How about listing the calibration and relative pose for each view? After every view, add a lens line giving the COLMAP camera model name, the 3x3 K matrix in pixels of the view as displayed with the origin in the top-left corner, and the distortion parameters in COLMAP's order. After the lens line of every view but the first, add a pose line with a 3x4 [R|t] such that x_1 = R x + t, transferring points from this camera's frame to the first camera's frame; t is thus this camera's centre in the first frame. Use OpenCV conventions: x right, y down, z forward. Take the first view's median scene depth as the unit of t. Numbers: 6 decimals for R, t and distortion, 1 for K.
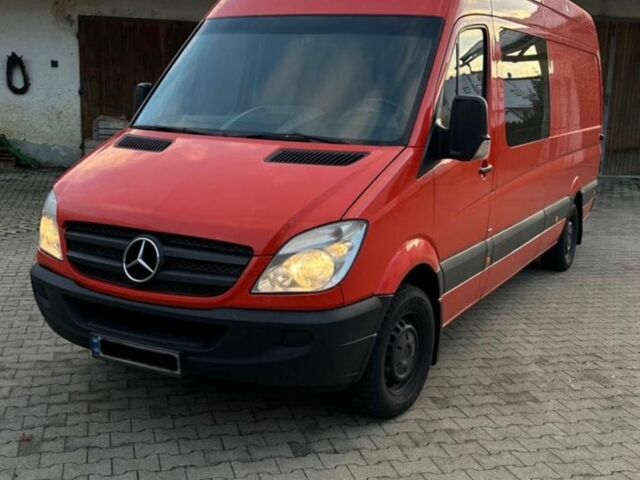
lens RADIAL K [[815.8, 0, 320.0], [0, 815.8, 240.0], [0, 0, 1]] dist [0.125209, -0.061357]
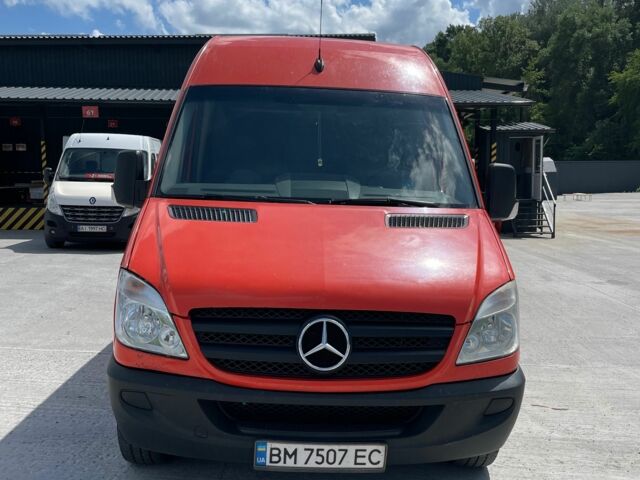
lens RADIAL K [[646.9, 0, 320.0], [0, 646.9, 240.0], [0, 0, 1]] dist [-0.008805, -0.003309]
pose [[0.865024, -0.051630, 0.499066, -0.550000], [0.090759, 0.994384, -0.054439, -0.048325], [-0.493453, 0.092385, 0.864852, 0.401233]]
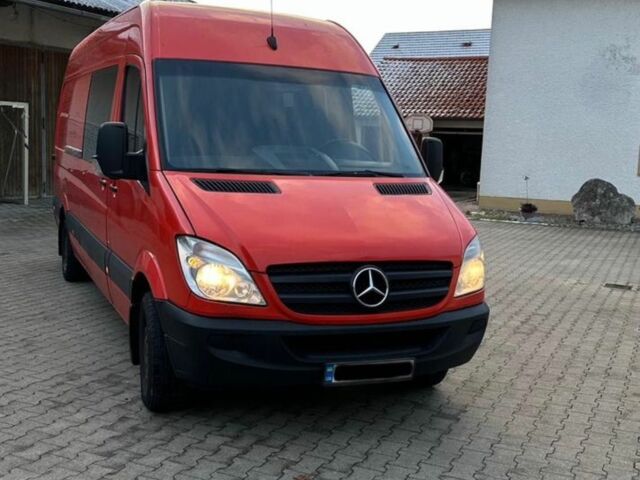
lens RADIAL K [[815.8, 0, 320.0], [0, 815.8, 240.0], [0, 0, 1]] dist [0.125209, -0.061357]
pose [[0.629651, -0.108668, 0.769241, -1.117536], [0.121961, 0.991718, 0.040268, -0.094484], [-0.767246, 0.068462, 0.637689, 0.323168]]
